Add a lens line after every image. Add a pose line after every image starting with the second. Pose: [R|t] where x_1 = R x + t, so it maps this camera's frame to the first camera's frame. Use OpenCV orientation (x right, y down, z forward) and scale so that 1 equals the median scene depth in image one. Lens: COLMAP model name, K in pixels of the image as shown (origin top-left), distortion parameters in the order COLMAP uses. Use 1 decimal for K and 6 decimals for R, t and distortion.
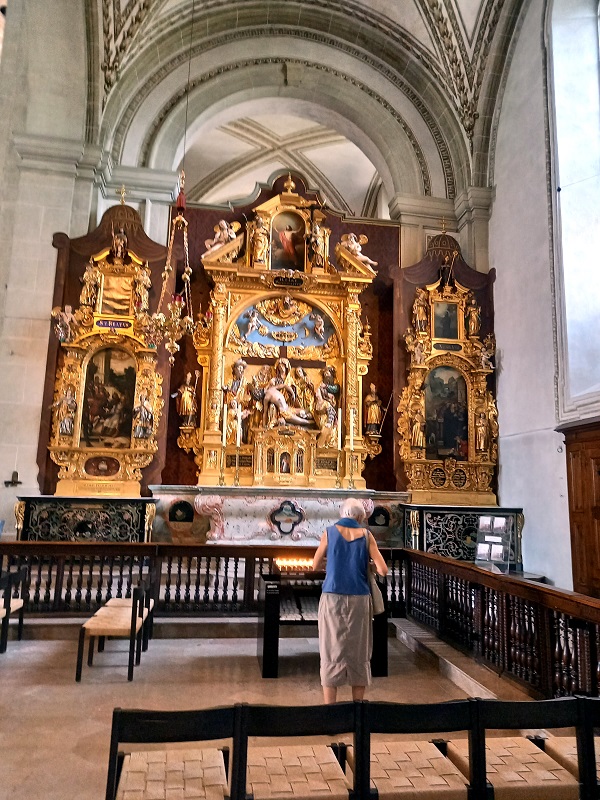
lens RADIAL K [[589.2, 0, 299.8], [0, 589.2, 394.0], [0, 0, 1]] dist [0.050976, -0.060825]
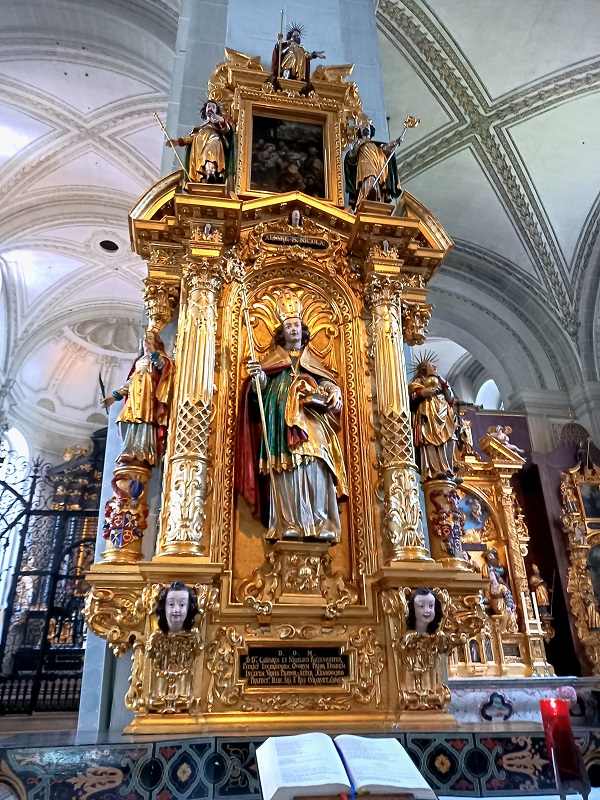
lens RADIAL K [[589.2, 0, 299.8], [0, 589.2, 394.0], [0, 0, 1]] dist [0.050976, -0.060825]
pose [[0.999077, -0.033099, 0.027376, -0.307600], [0.039488, 0.958550, -0.282174, -0.026283], [-0.016901, 0.282994, 0.958973, -0.082675]]
